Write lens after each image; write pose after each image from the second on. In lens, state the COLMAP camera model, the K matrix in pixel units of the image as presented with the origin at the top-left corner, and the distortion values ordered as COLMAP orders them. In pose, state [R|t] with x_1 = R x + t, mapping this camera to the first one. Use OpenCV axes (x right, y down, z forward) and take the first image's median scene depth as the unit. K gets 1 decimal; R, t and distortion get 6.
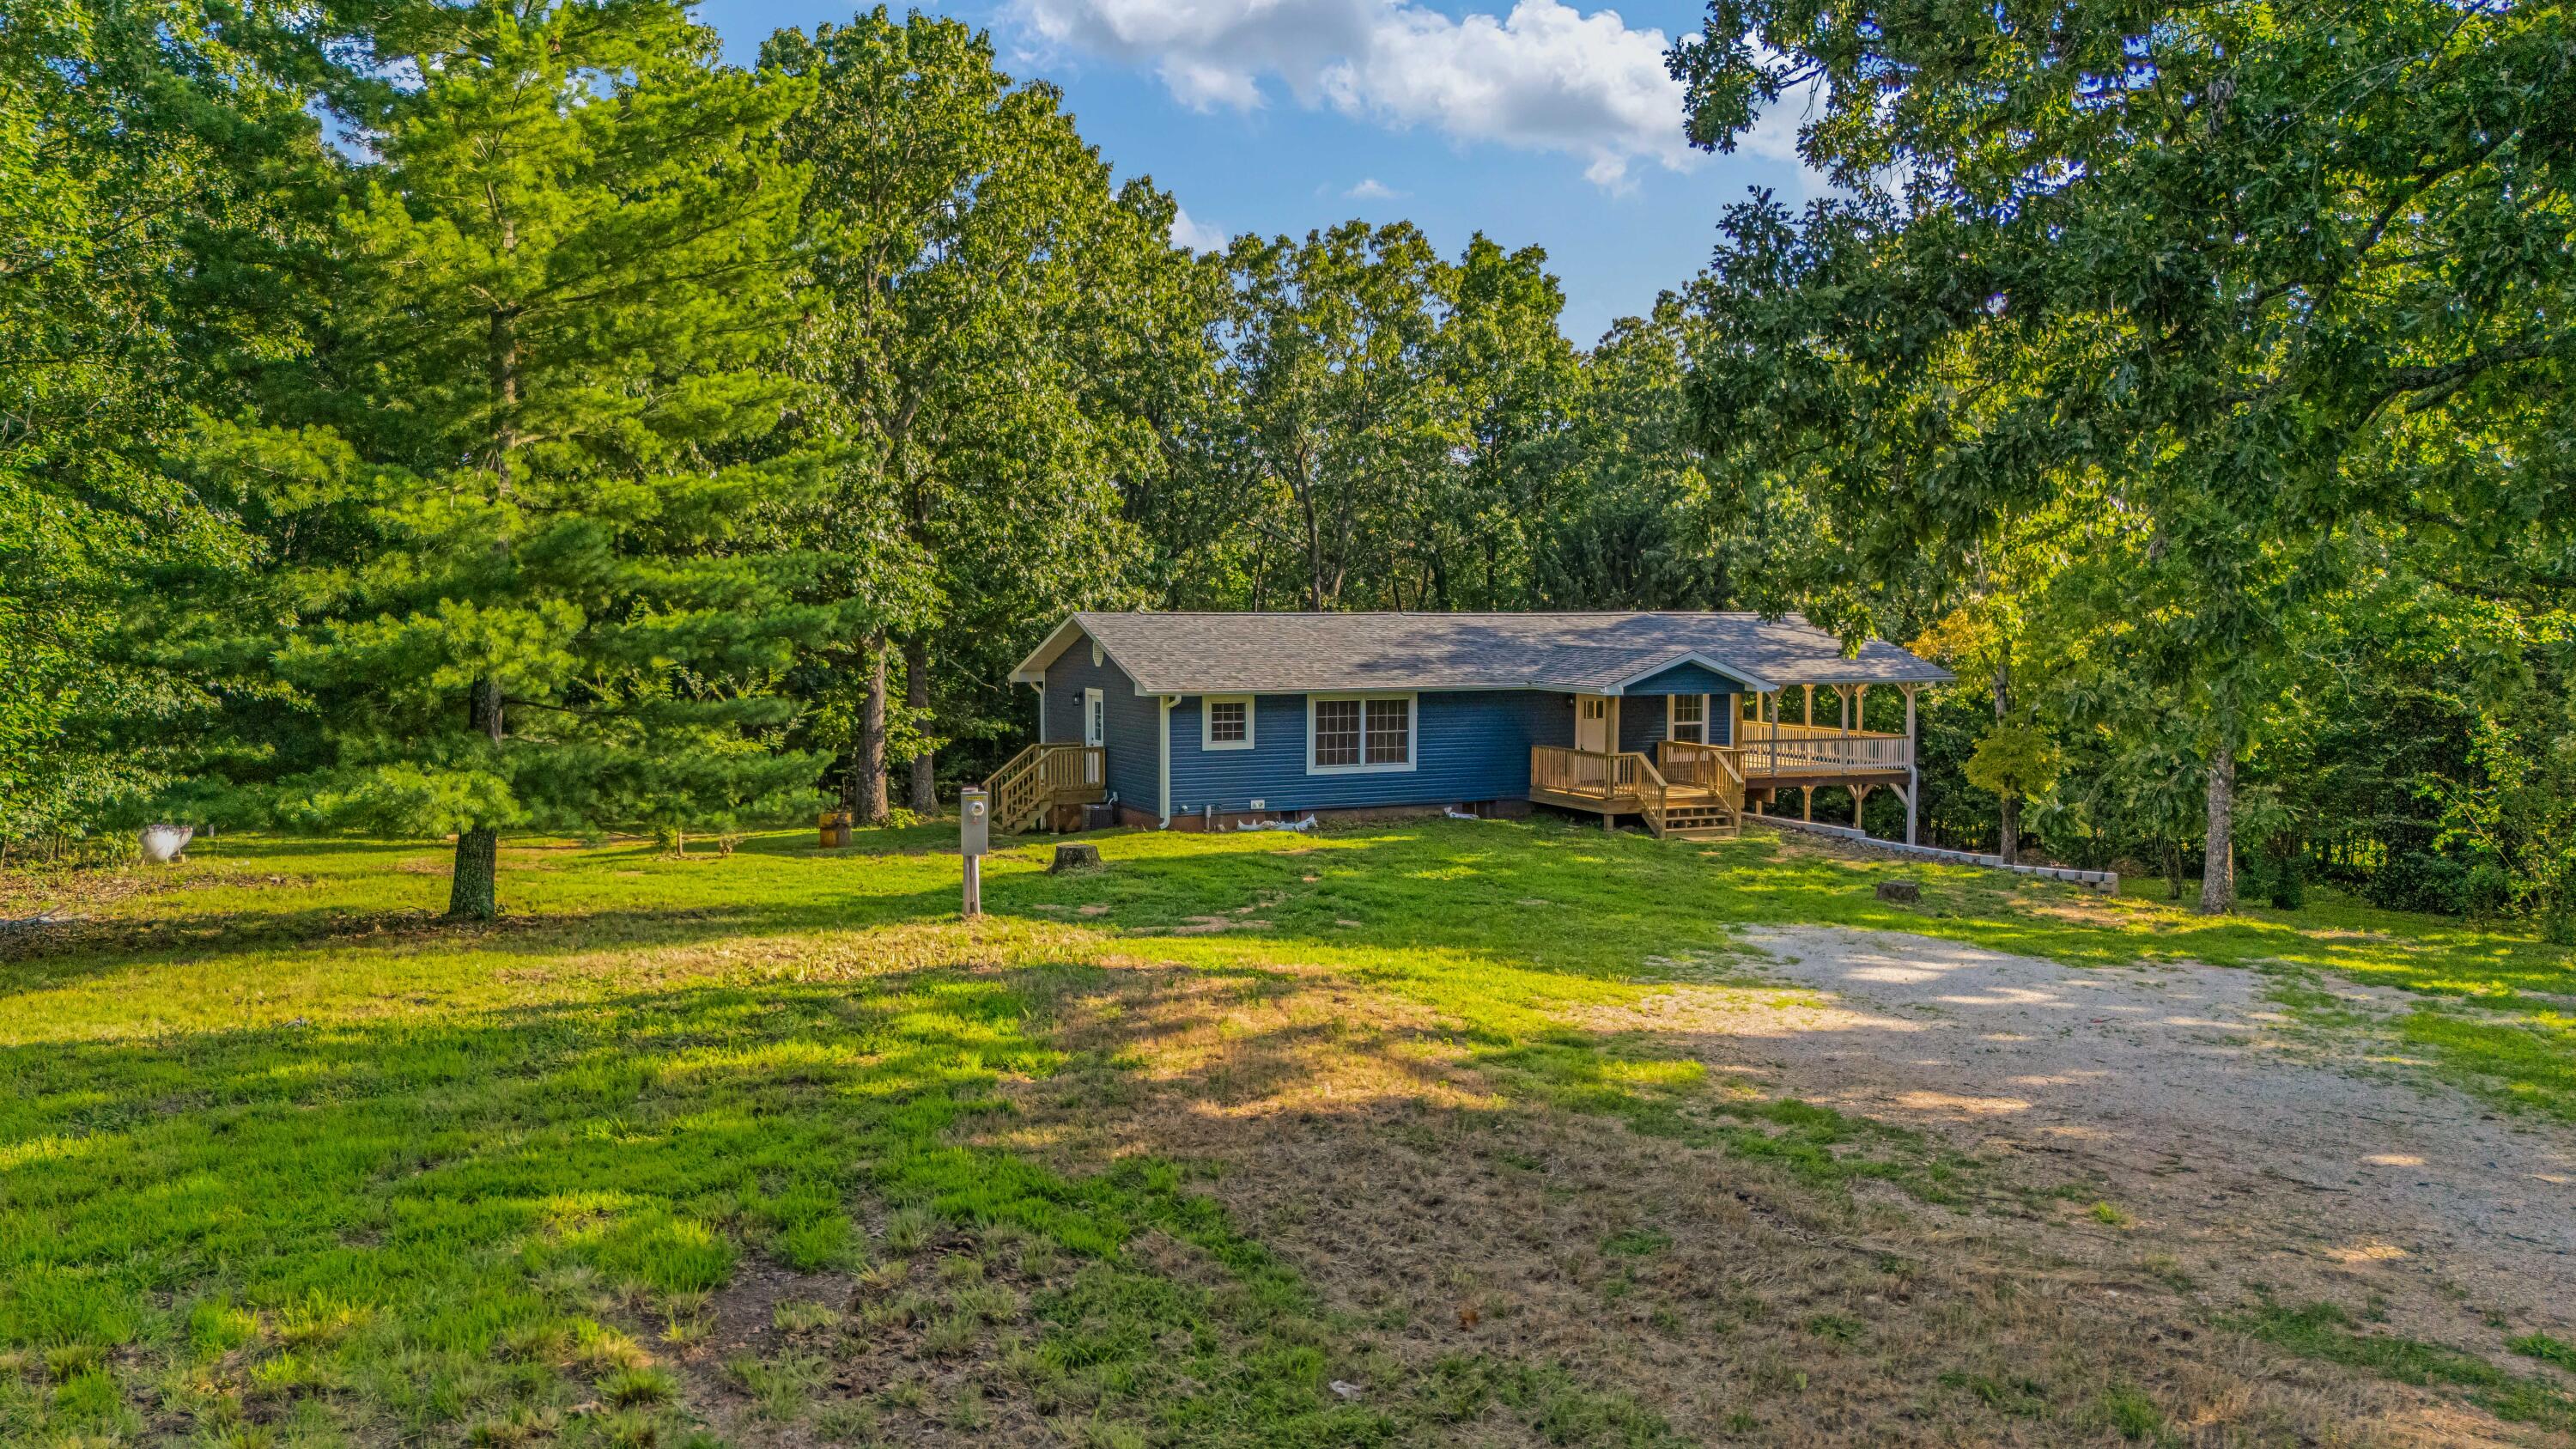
lens RADIAL K [[1833.4, 0, 1288.0], [0, 1833.4, 724.5], [0, 0, 1]] dist [0.063621, -0.001486]
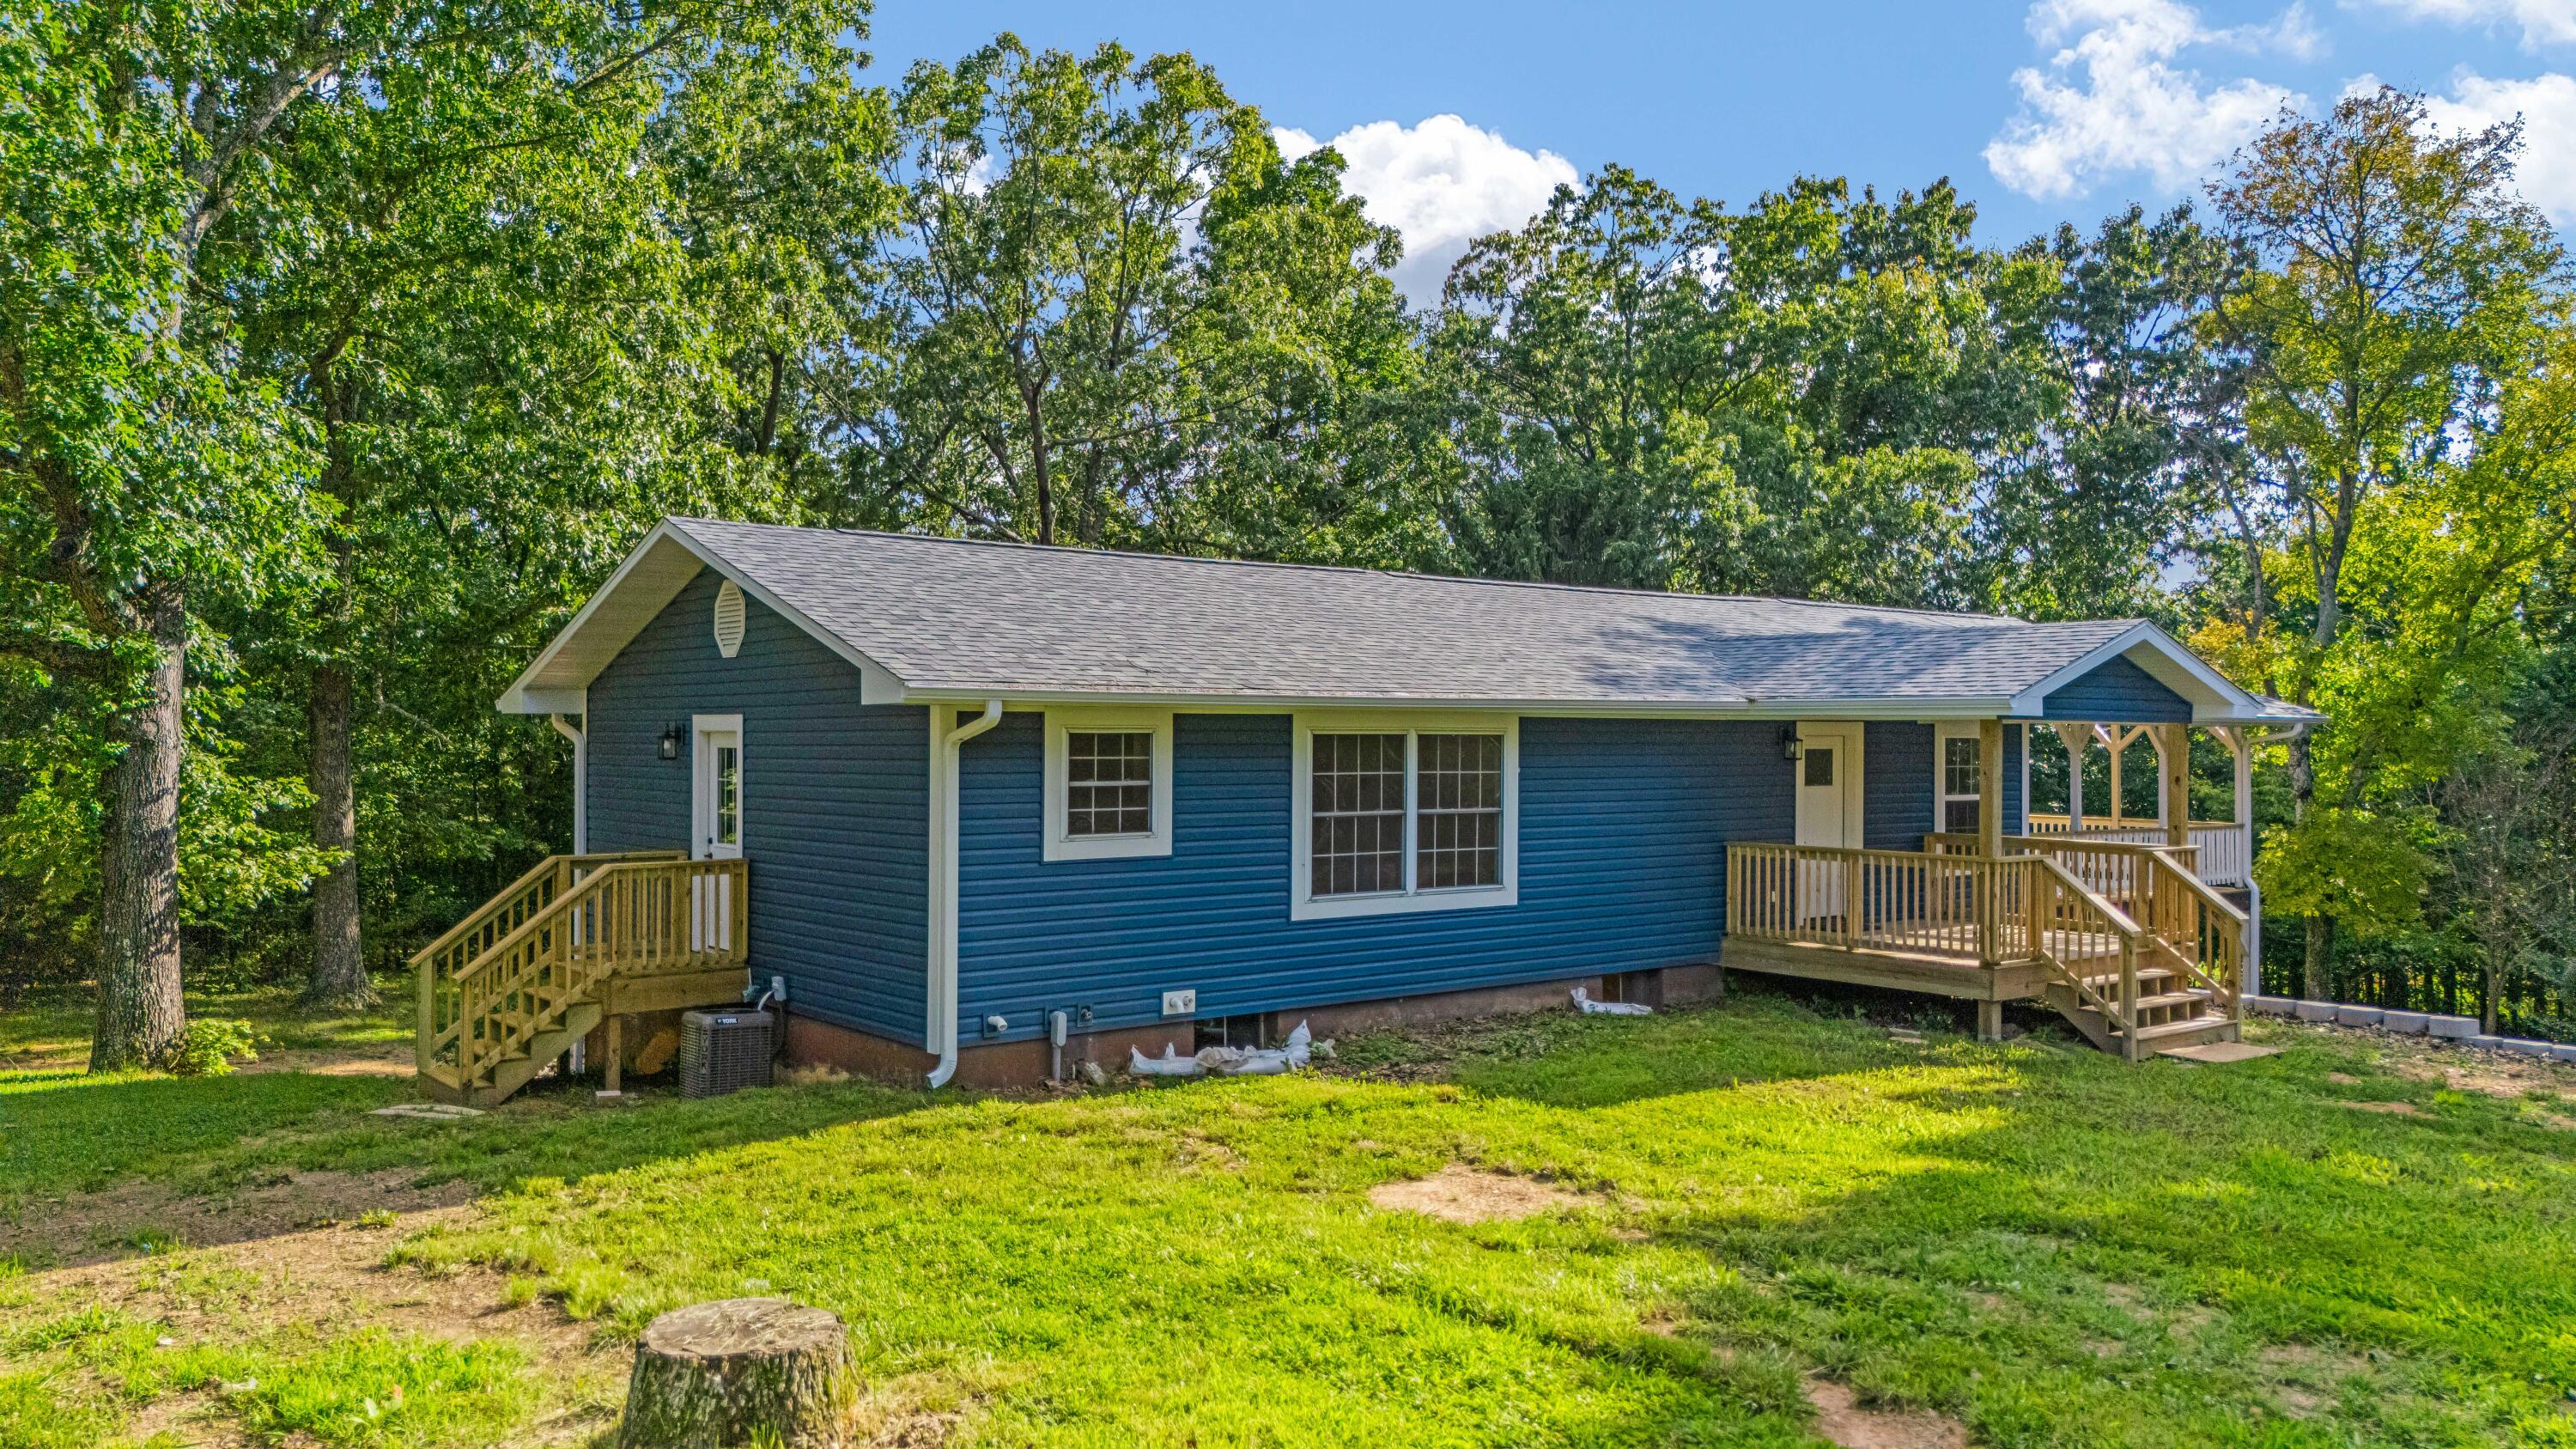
lens RADIAL K [[1848.5, 0, 1299.9], [0, 1848.5, 723.4], [0, 0, 1]] dist [0.036846, -0.009101]
pose [[0.972610, 0.004009, 0.232410, -0.075341], [0.011599, 0.997769, -0.065751, 0.010517], [-0.232155, 0.066645, 0.970393, 0.569962]]
